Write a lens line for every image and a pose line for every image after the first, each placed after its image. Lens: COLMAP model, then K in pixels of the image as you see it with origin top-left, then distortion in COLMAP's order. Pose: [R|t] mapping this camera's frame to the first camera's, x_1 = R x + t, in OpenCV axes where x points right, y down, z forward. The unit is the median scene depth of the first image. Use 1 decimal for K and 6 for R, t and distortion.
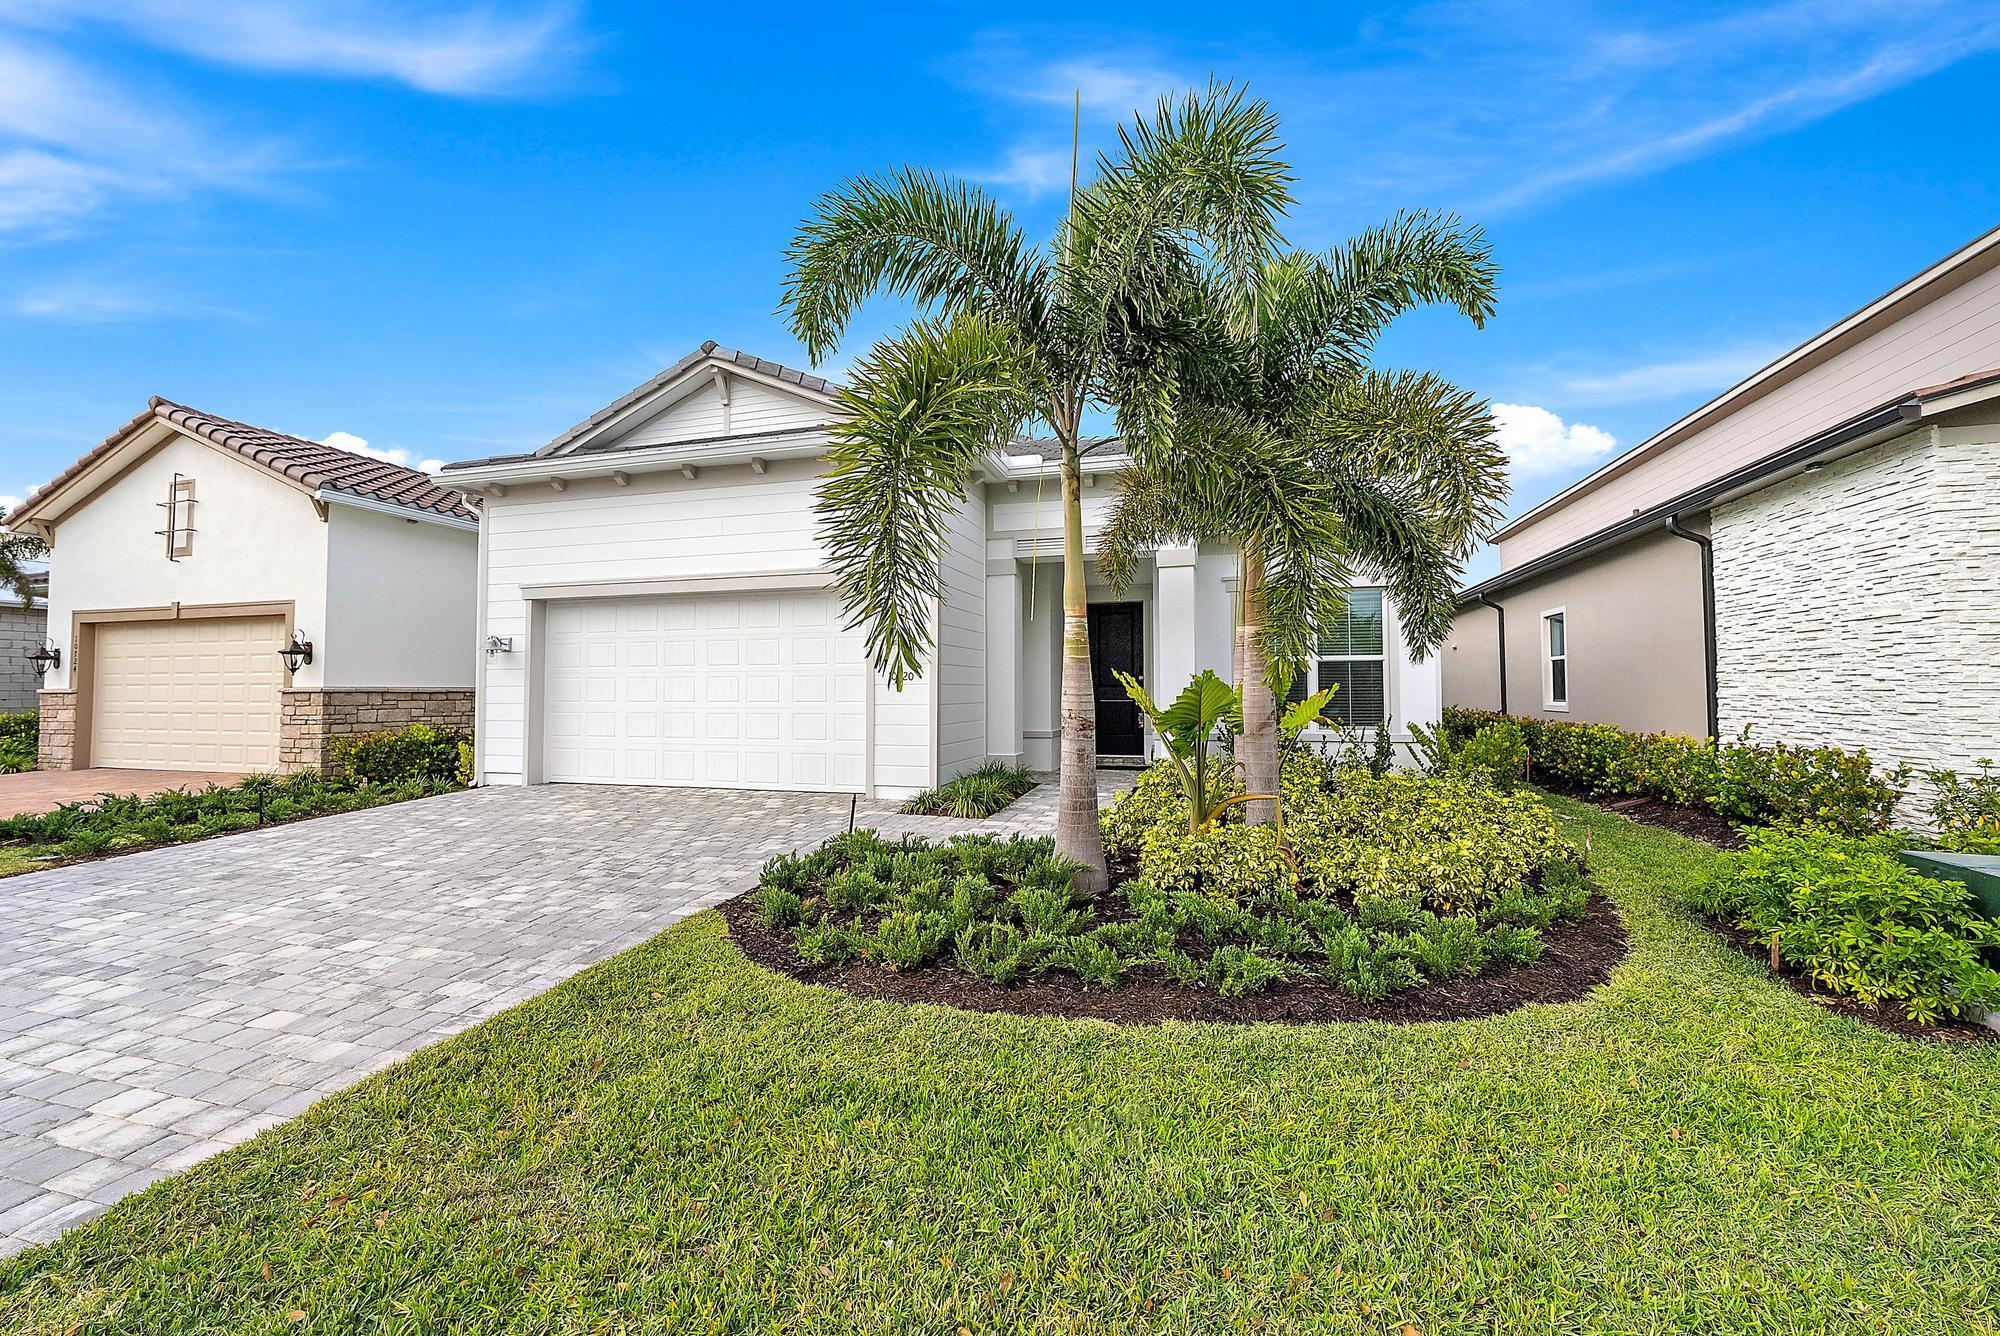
lens RADIAL K [[781.5, 0, 1004.6], [0, 781.5, 662.4], [0, 0, 1]] dist [0.001082, -0.002852]
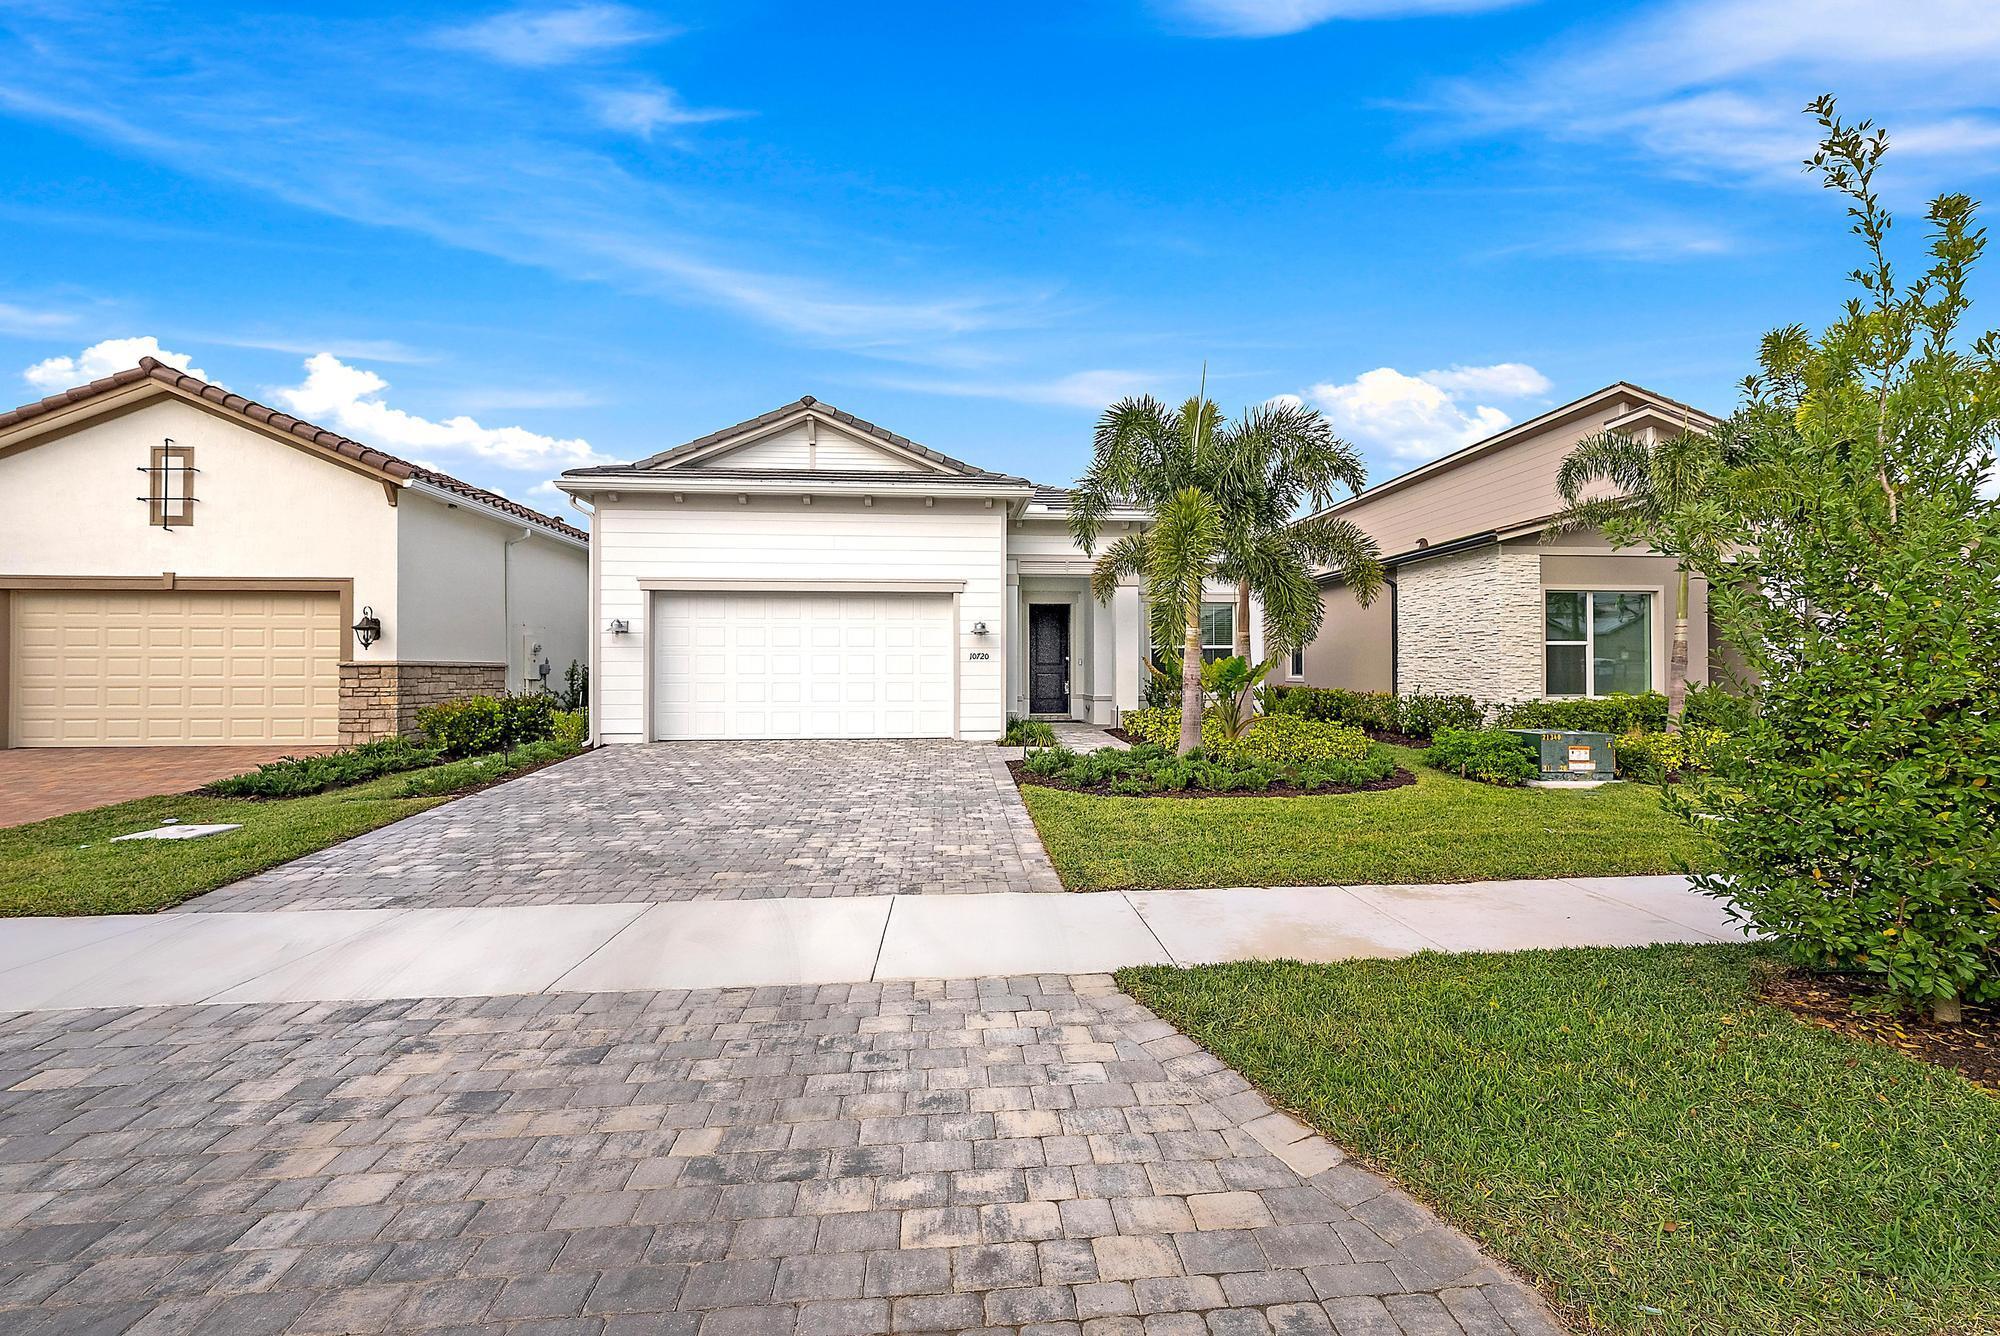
lens RADIAL K [[781.5, 0, 1004.6], [0, 781.5, 662.4], [0, 0, 1]] dist [0.001082, -0.002852]
pose [[0.934563, 0.005478, 0.355755, -0.511579], [-0.015203, 0.999583, 0.024547, -0.006202], [-0.355472, -0.028349, 0.934257, -0.324413]]
